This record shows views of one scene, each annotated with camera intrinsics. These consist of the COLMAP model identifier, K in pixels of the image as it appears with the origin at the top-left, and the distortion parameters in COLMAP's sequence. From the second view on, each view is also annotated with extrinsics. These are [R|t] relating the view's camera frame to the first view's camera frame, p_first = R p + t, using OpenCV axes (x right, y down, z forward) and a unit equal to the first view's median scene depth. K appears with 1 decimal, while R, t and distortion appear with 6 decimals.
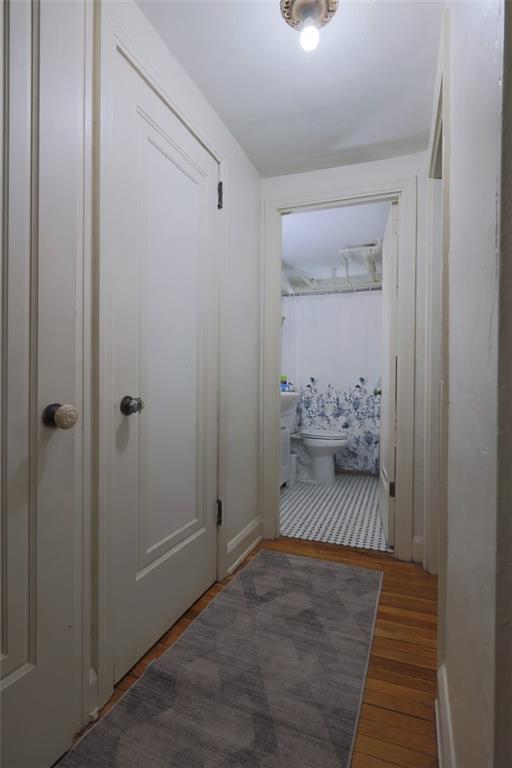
lens RADIAL K [[390.5, 0, 256.0], [0, 390.5, 384.0], [0, 0, 1]] dist [0.002707, 0.001105]
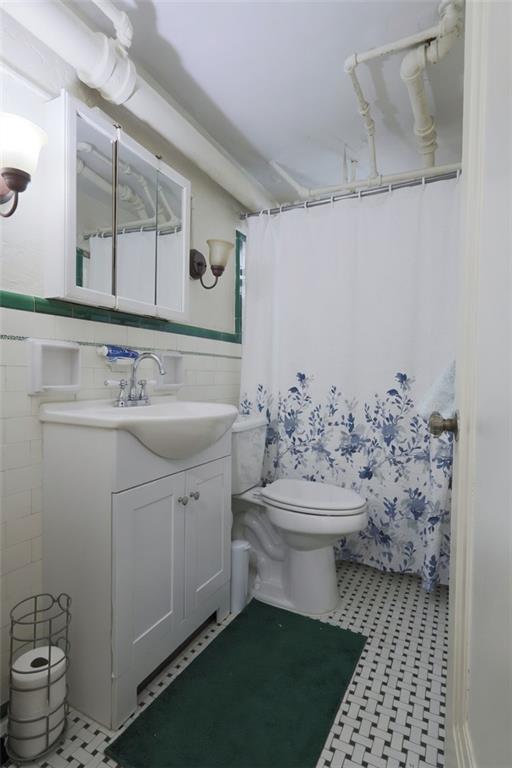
lens RADIAL K [[390.5, 0, 256.0], [0, 390.5, 384.0], [0, 0, 1]] dist [0.002707, 0.001105]
pose [[0.992302, 0.008434, -0.123551, 0.153714], [-0.007571, 0.999944, 0.007450, -0.005626], [0.123607, -0.006457, 0.992310, 0.509664]]
